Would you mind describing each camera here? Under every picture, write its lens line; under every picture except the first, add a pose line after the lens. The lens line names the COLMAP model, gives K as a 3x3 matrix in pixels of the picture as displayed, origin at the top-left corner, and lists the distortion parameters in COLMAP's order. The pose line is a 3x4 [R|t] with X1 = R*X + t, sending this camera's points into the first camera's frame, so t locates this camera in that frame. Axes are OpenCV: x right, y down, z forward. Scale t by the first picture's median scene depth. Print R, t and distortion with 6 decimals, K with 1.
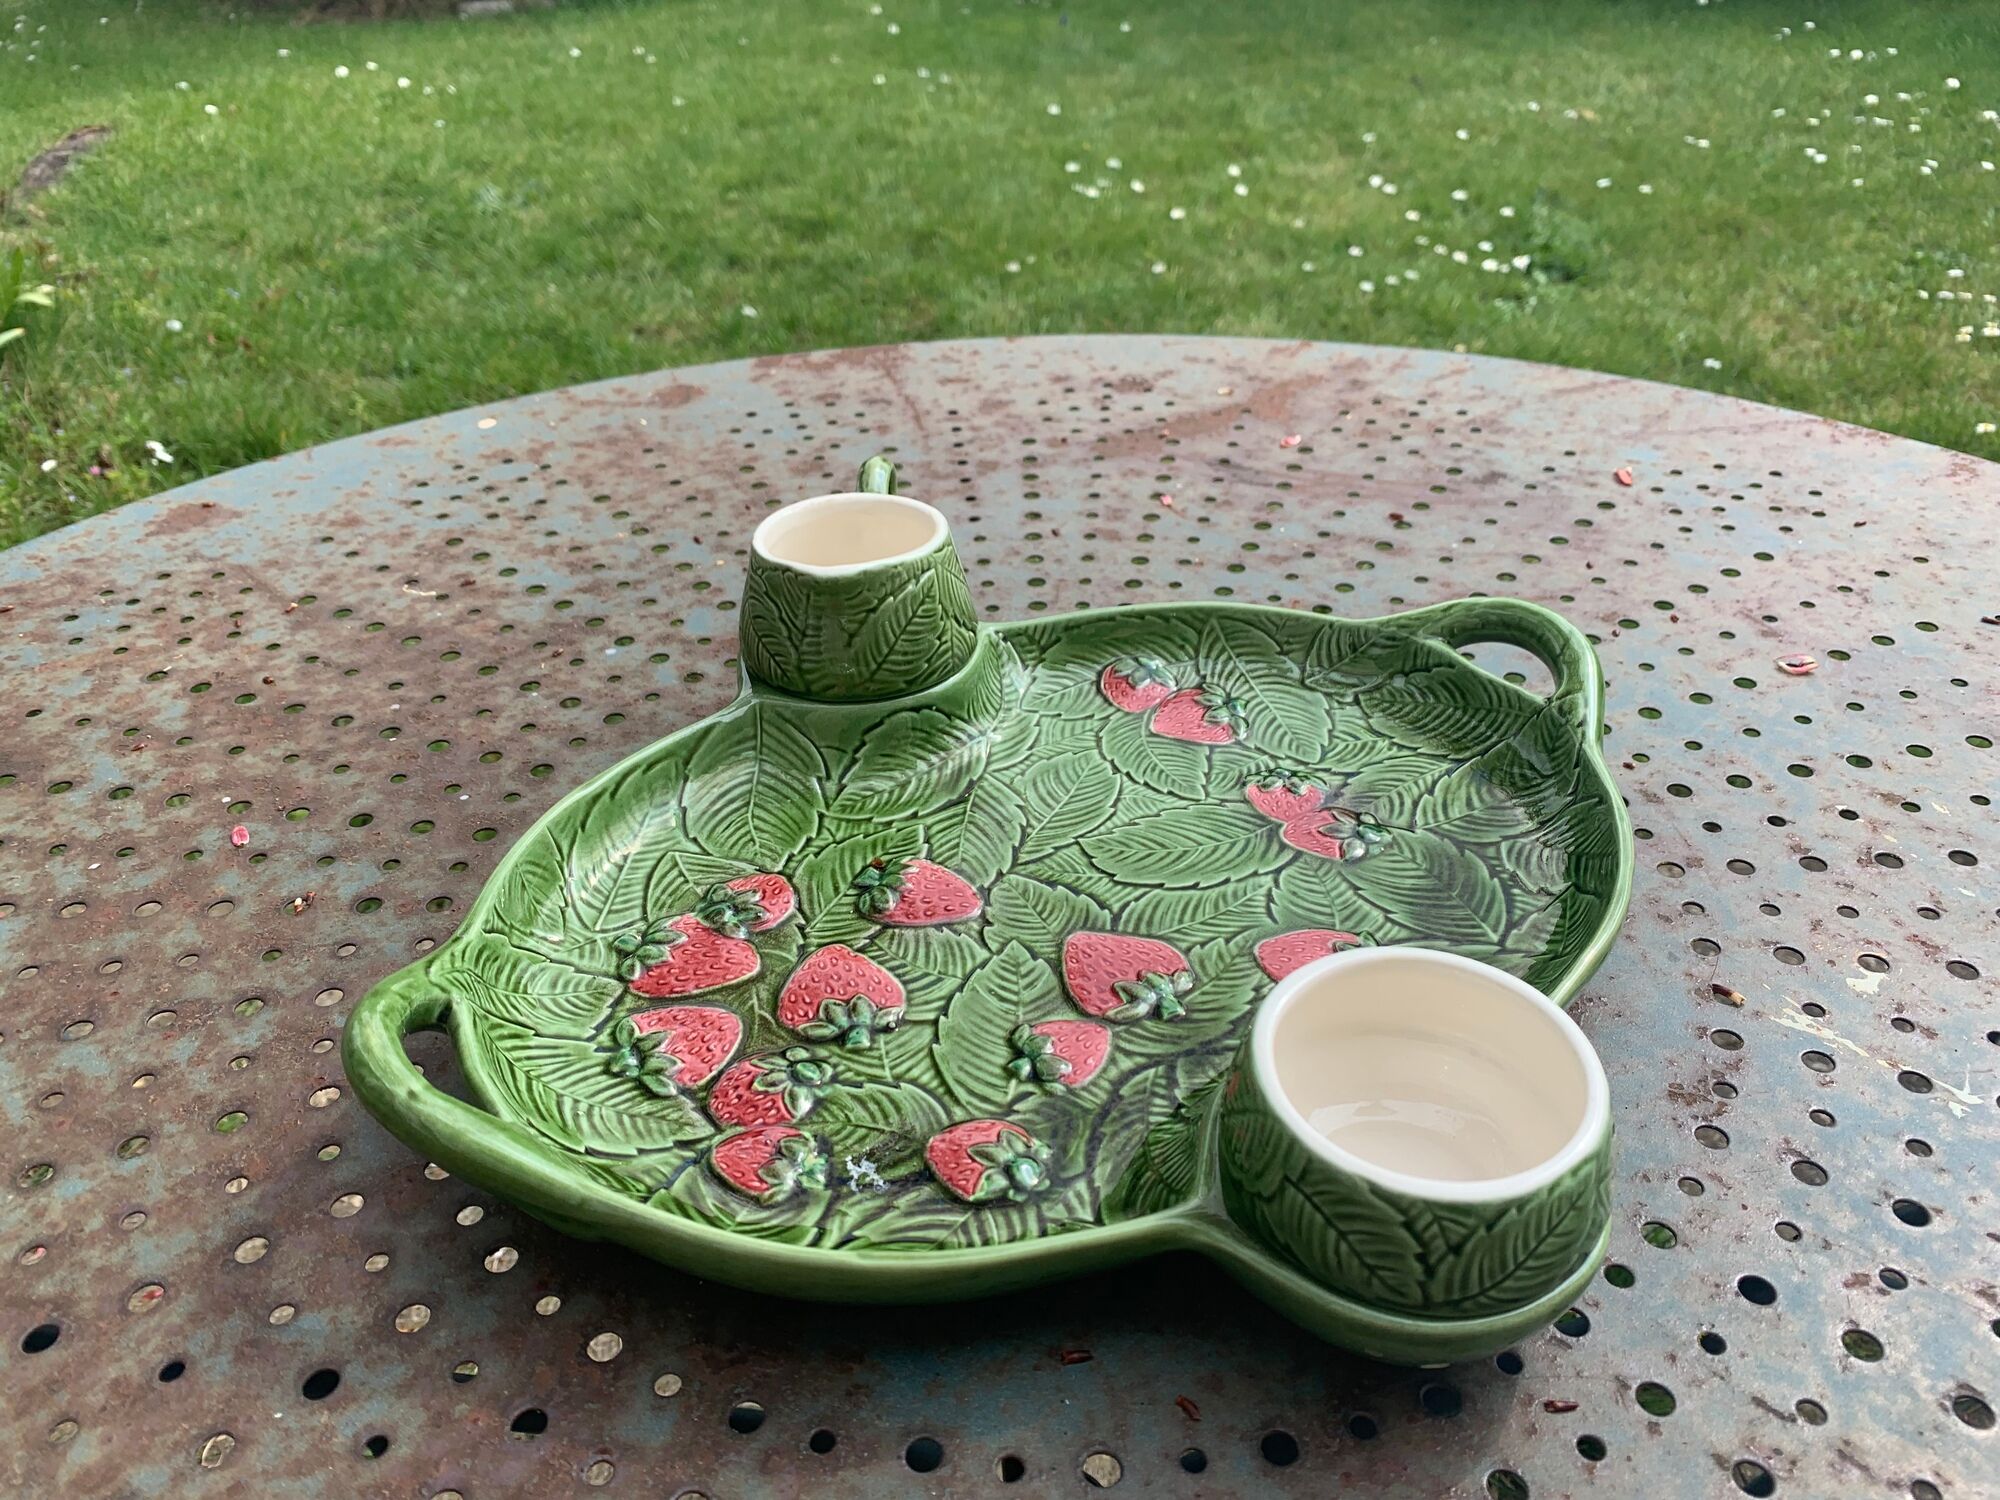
lens RADIAL K [[1530.2, 0, 997.8], [0, 1530.2, 746.6], [0, 0, 1]] dist [0.026381, -0.046214]
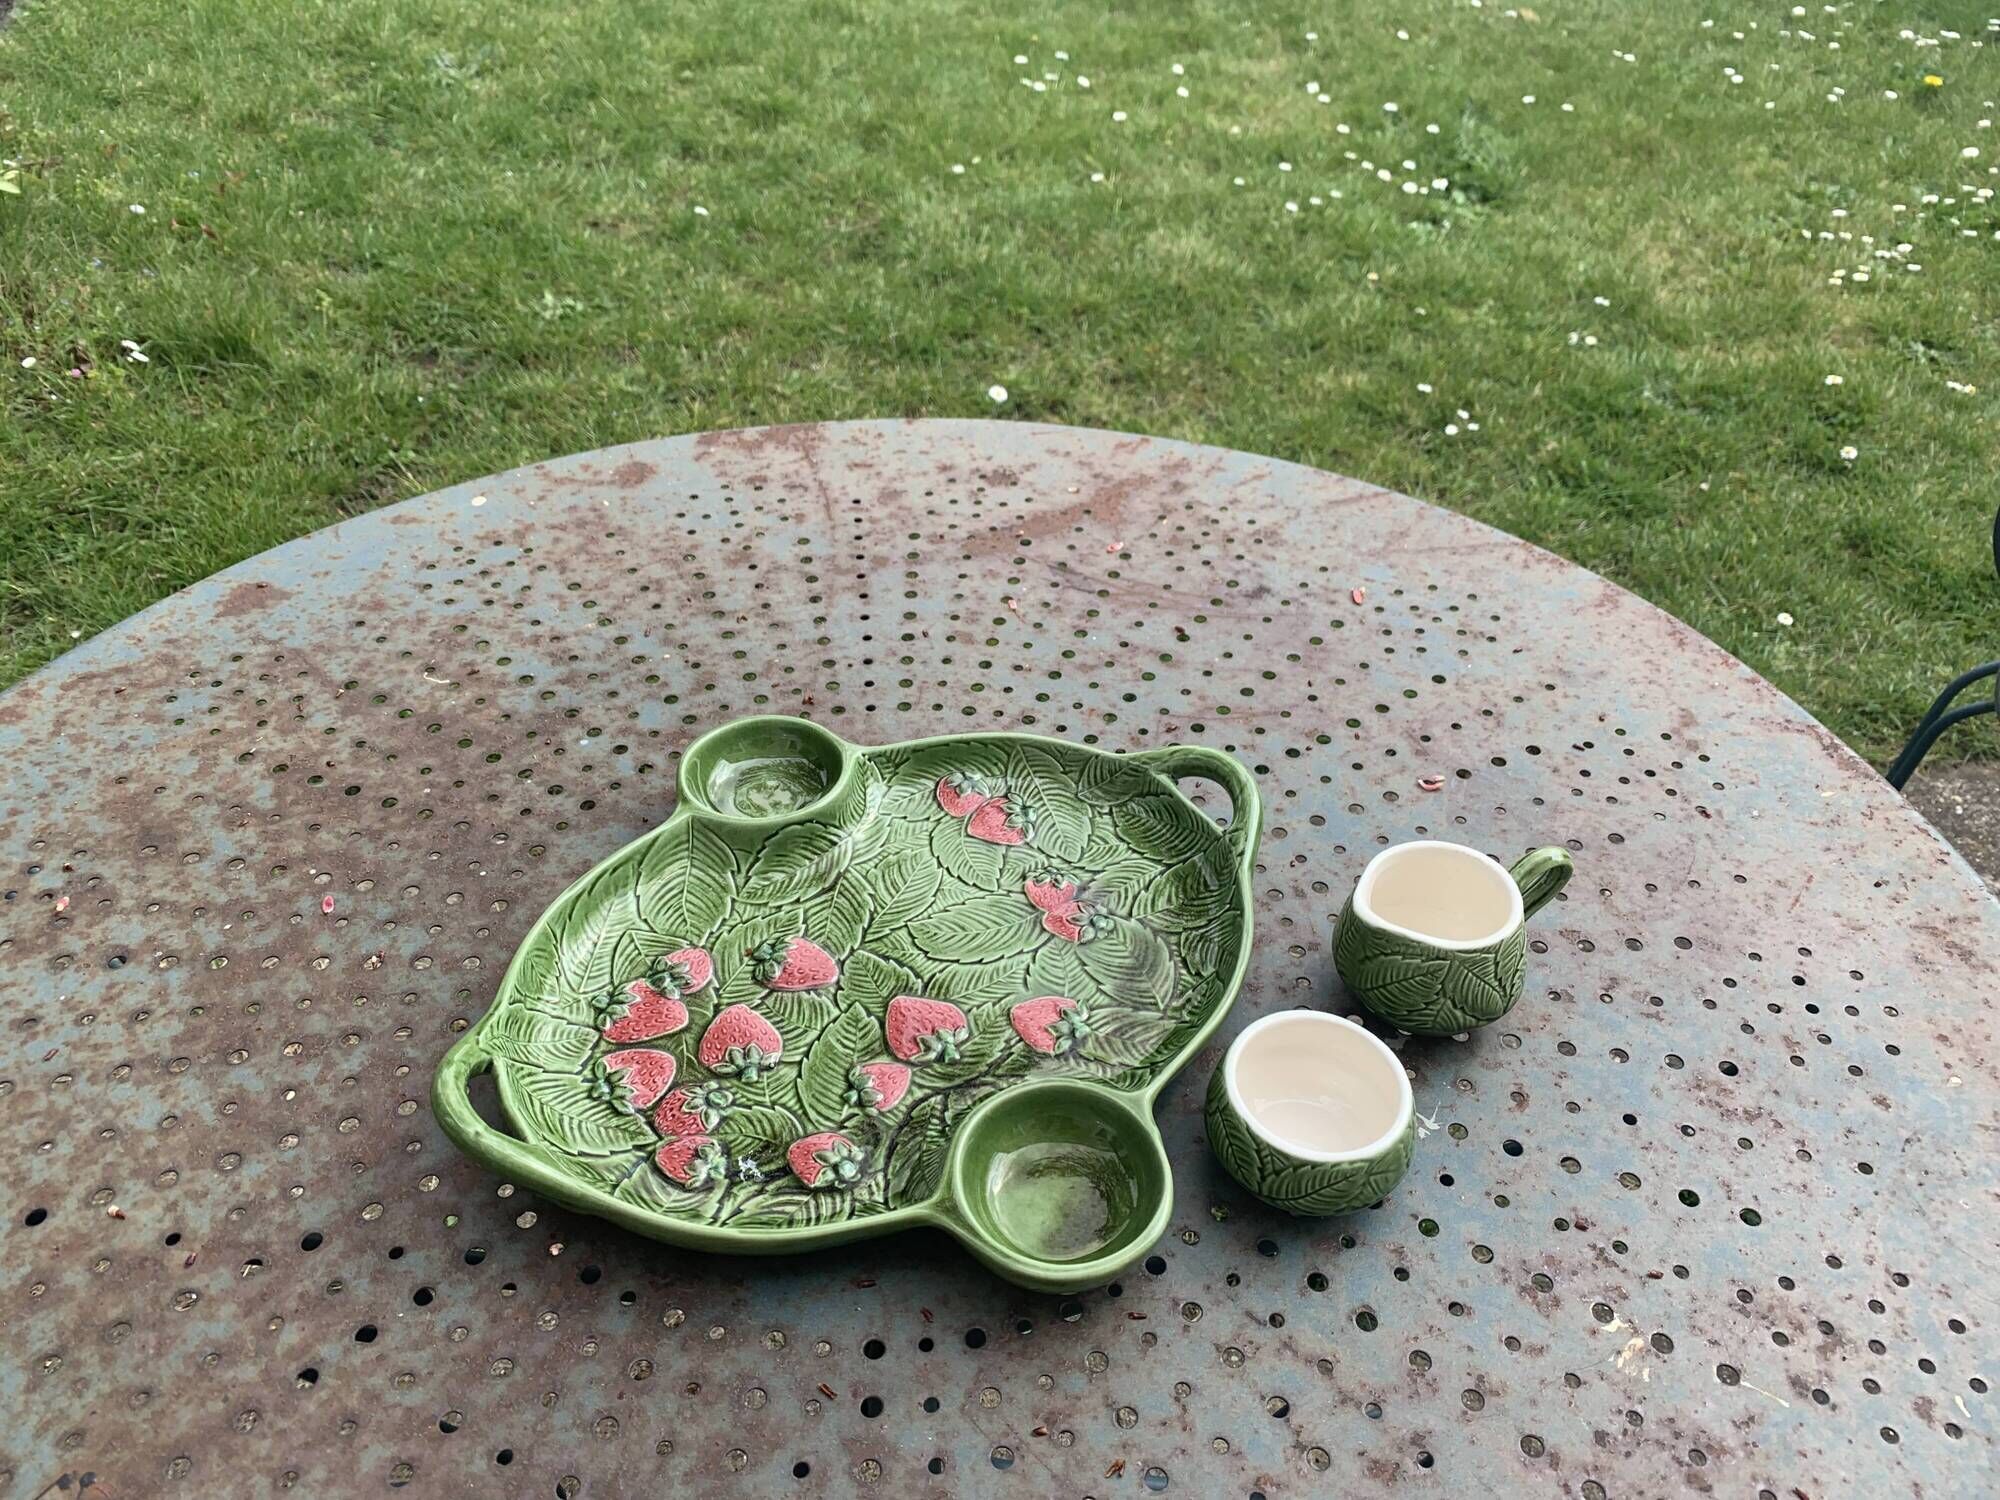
lens RADIAL K [[1530.2, 0, 1019.0], [0, 1530.2, 720.5], [0, 0, 1]] dist [0.026381, -0.046214]
pose [[0.998813, 0.022017, 0.043457, 0.089201], [-0.026132, 0.994989, 0.096509, -0.272062], [-0.041114, -0.097530, 0.994383, -0.447937]]
